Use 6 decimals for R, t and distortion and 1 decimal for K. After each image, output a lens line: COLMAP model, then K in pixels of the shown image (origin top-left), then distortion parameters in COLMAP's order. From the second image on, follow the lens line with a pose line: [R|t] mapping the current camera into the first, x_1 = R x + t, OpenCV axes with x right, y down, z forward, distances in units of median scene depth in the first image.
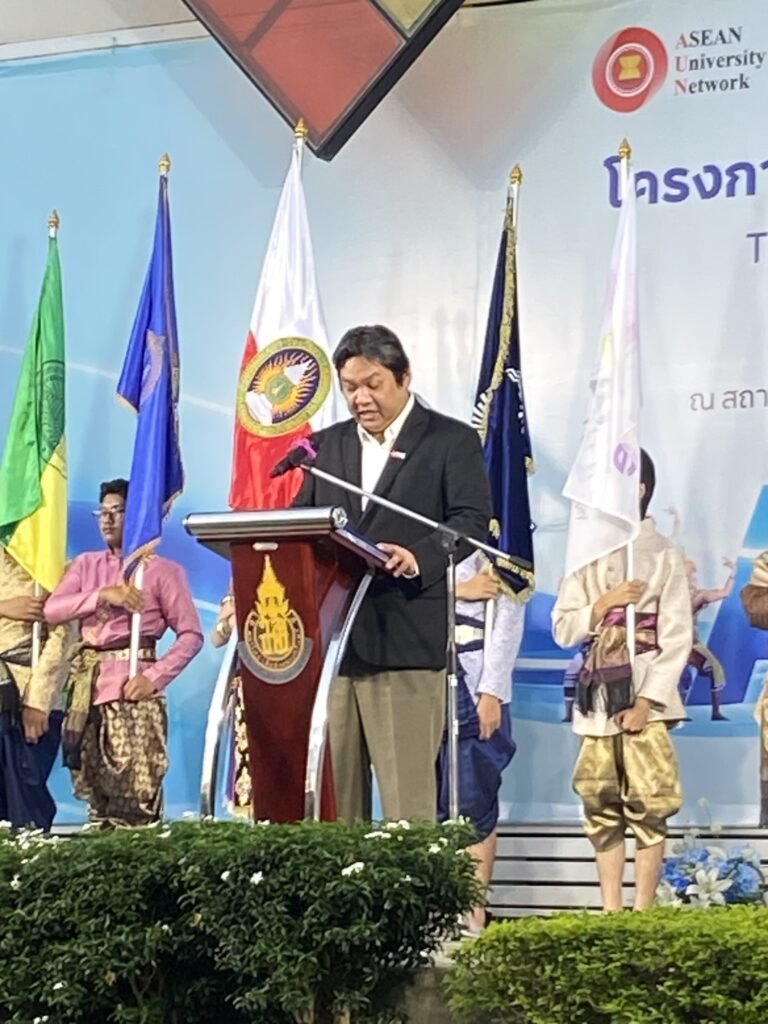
lens RADIAL K [[4031.3, 0, 414.9], [0, 4031.3, 479.0], [0, 0, 1]] dist [0.101242, 0.000000]
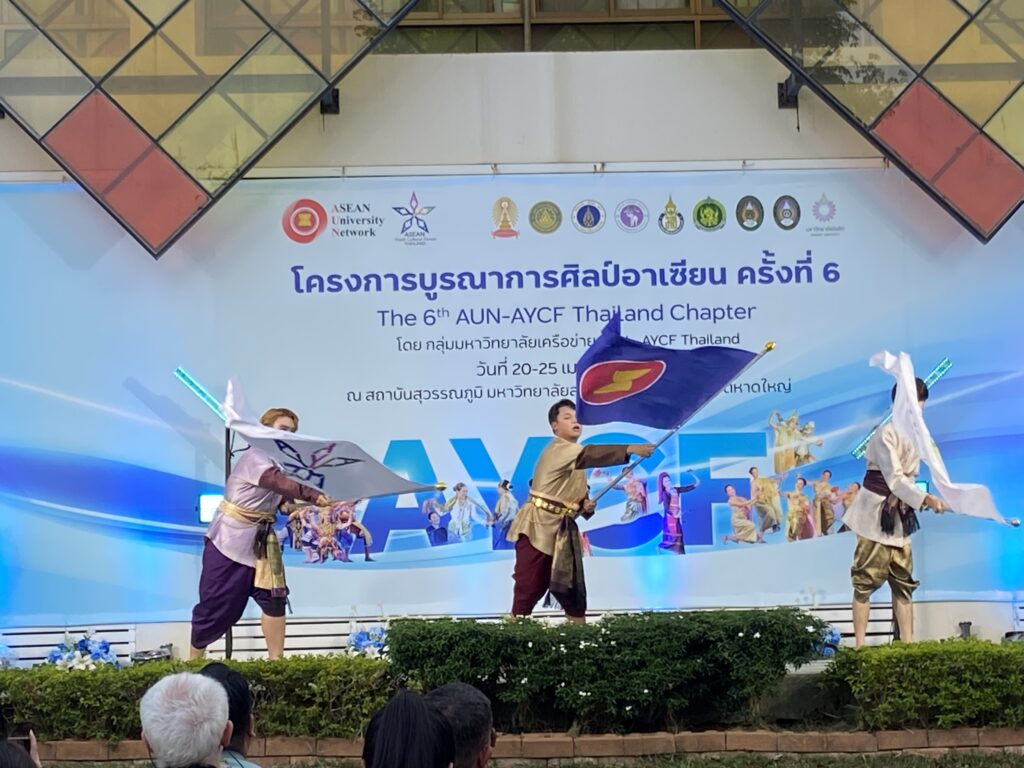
lens RADIAL K [[2405.0, 0, 524.4], [0, 2405.0, 367.0], [0, 0, 1]] dist [0.086731, 0.000000]
pose [[0.820705, 0.029263, 0.570602, -0.629388], [-0.018379, 0.999523, -0.024825, -0.007398], [-0.571056, 0.009887, 0.820852, 0.007671]]
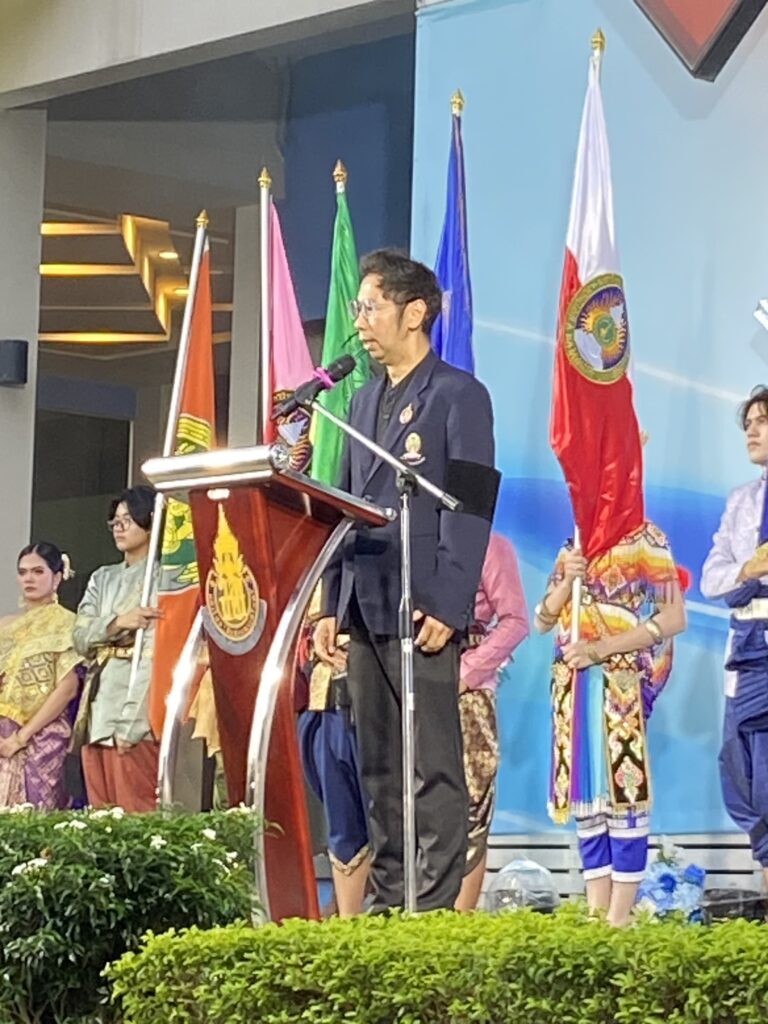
lens RADIAL K [[4031.3, 0, 405.3], [0, 4031.3, 456.6], [0, 0, 1]] dist [0.101242, 0.000000]
pose [[0.956127, -0.031703, -0.291232, 0.210248], [0.027806, 0.999460, -0.017510, 0.021087], [0.291630, 0.008643, 0.956492, 0.166946]]
